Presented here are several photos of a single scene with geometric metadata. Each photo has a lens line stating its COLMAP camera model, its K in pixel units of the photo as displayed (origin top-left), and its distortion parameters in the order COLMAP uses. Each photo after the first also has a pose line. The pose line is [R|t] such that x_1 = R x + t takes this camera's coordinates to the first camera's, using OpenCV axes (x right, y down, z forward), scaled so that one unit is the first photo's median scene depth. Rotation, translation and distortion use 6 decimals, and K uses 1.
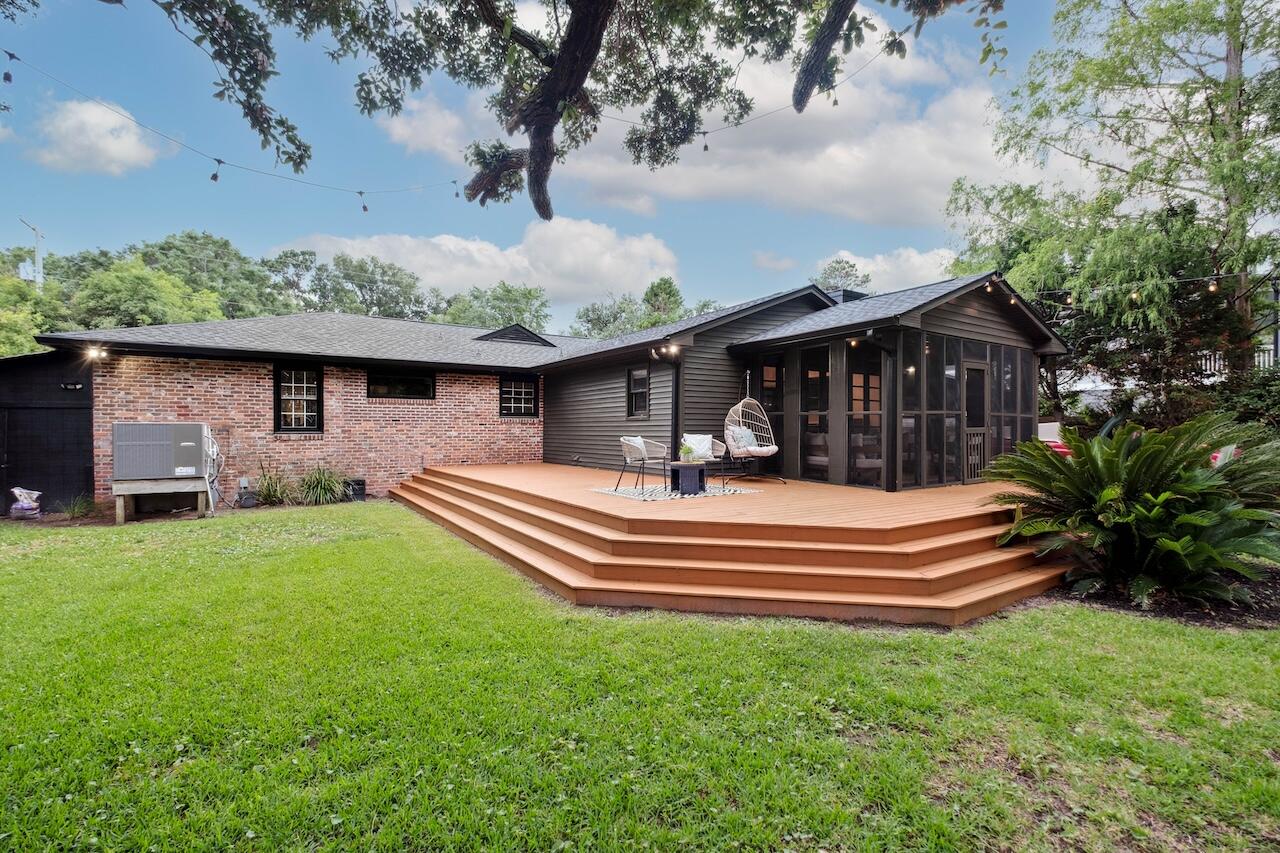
lens RADIAL K [[566.3, 0, 640.0], [0, 566.3, 426.5], [0, 0, 1]] dist [-0.001280, -0.000552]
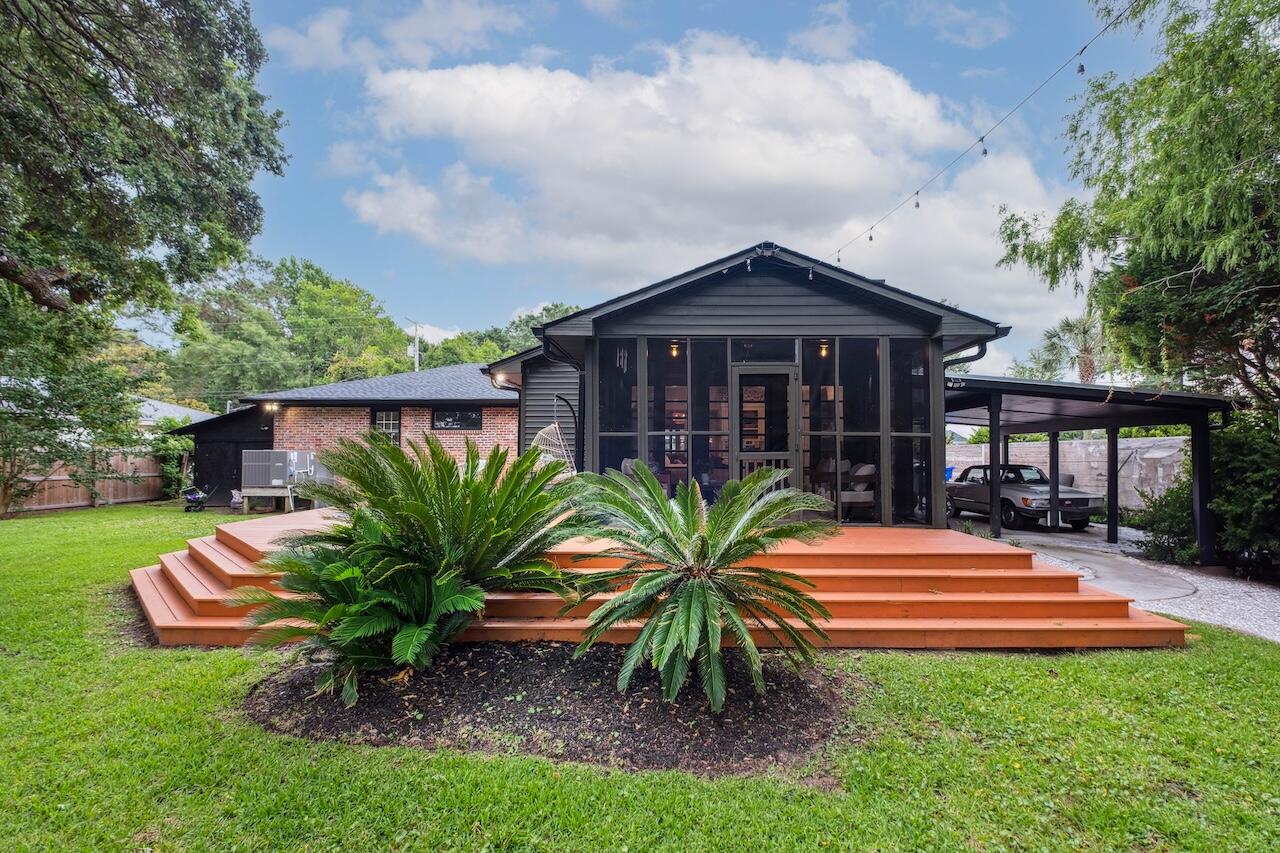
lens RADIAL K [[560.8, 0, 677.2], [0, 560.8, 449.5], [0, 0, 1]] dist [-0.000489, -0.000299]
pose [[0.841764, -0.006890, -0.539801, 0.830657], [0.005587, 0.999976, -0.004051, 0.002304], [0.539817, 0.000394, 0.841783, 0.285605]]
